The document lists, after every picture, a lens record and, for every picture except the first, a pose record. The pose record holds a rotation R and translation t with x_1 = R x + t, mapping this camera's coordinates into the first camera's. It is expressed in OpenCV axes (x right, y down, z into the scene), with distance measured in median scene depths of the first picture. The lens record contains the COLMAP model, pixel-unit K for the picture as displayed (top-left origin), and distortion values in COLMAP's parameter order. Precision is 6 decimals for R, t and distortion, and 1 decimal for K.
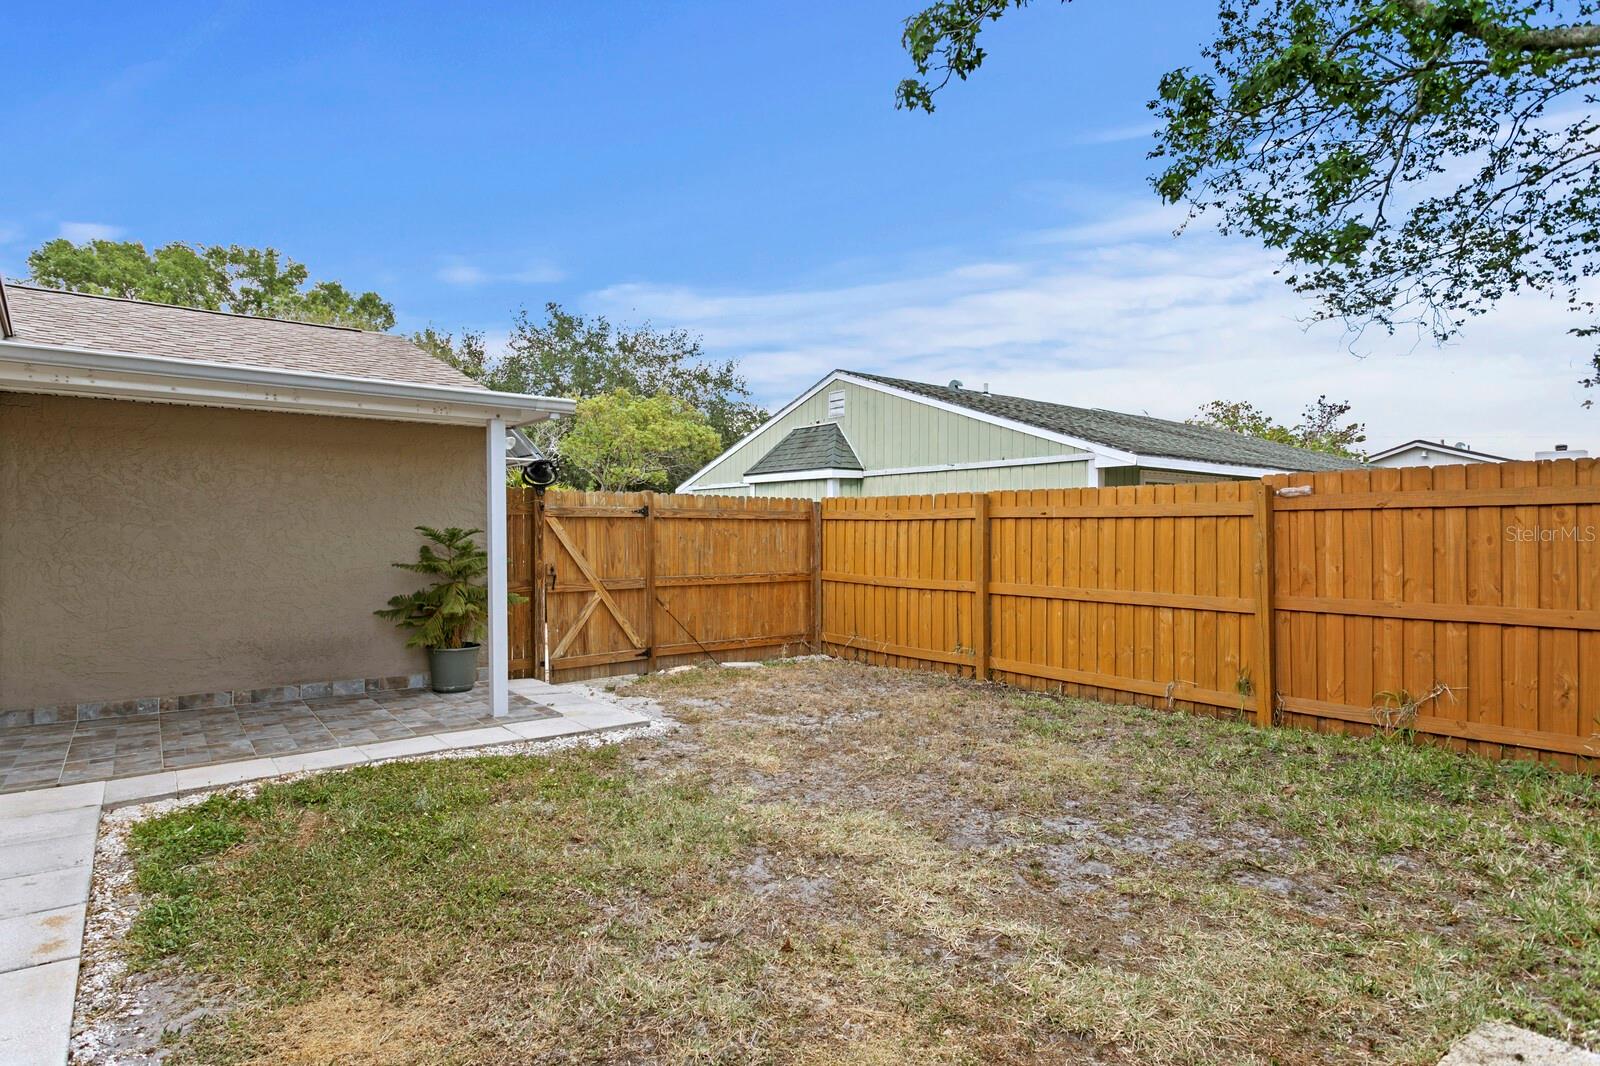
lens RADIAL K [[813.6, 0, 777.7], [0, 813.6, 532.8], [0, 0, 1]] dist [0.001169, 0.000656]
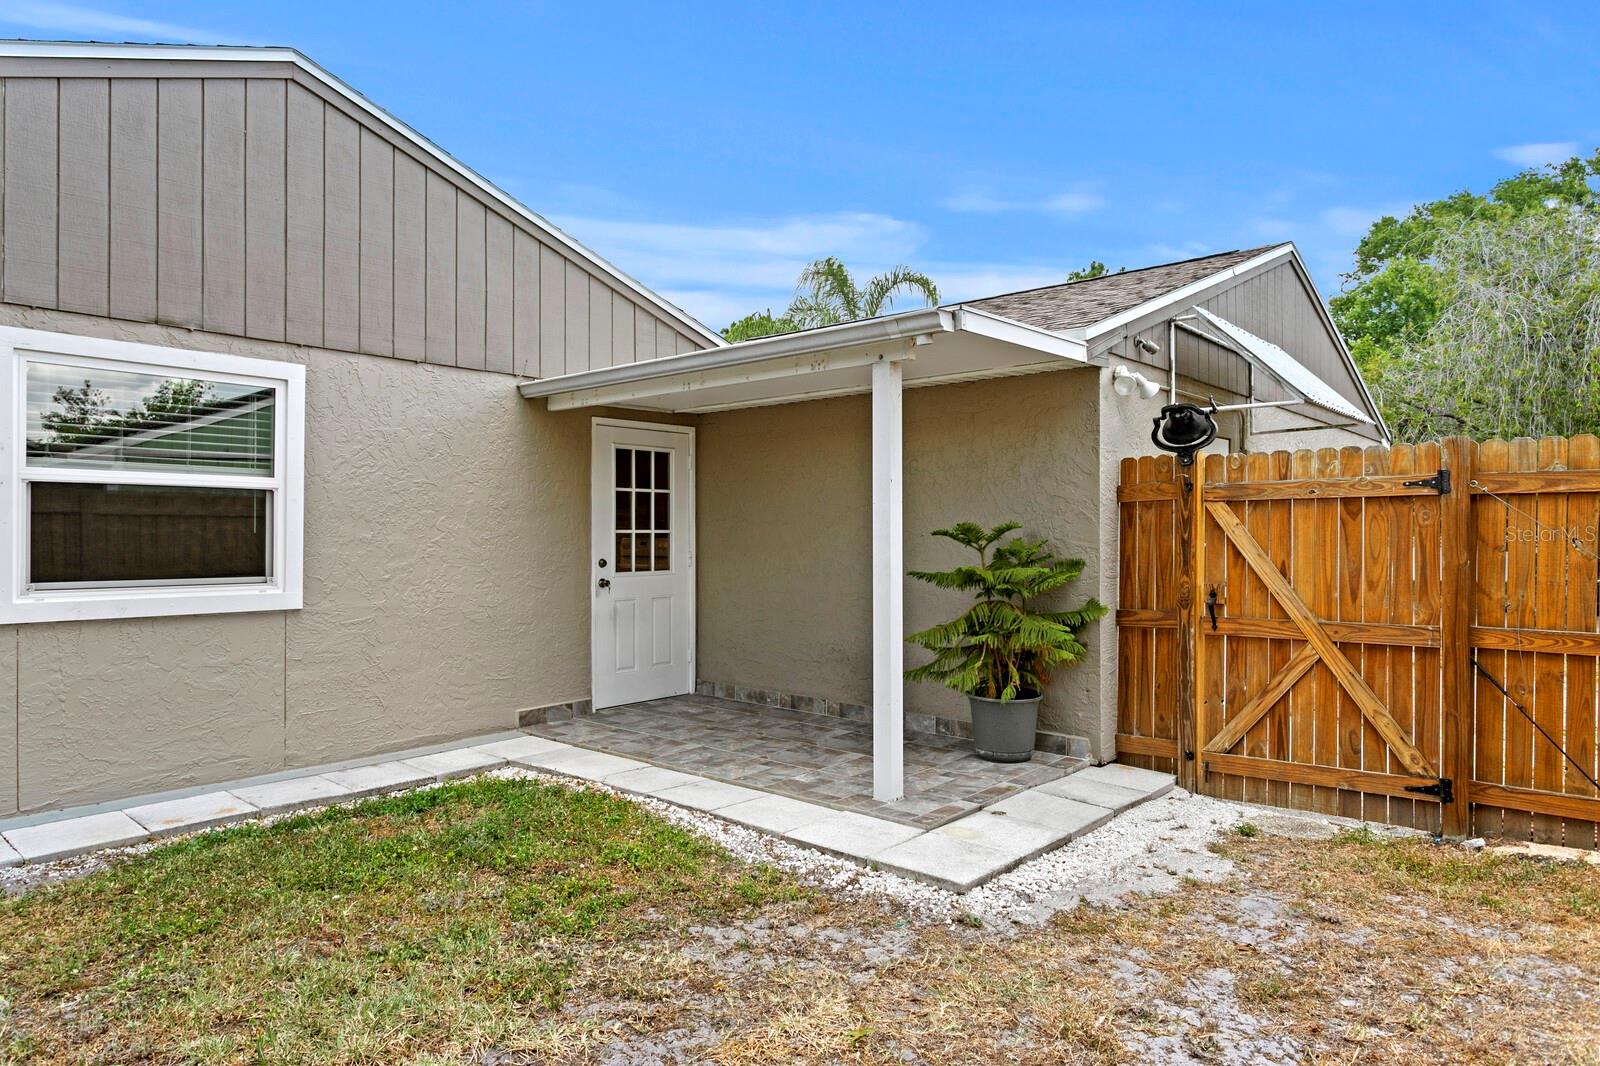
lens RADIAL K [[977.3, 0, 800.0], [0, 977.3, 533.0], [0, 0, 1]] dist [0.000566, 0.000567]
pose [[0.202869, -0.002747, -0.979202, 0.321457], [0.001258, 0.999996, -0.002545, 0.003606], [0.979205, -0.000716, 0.202872, 0.559661]]
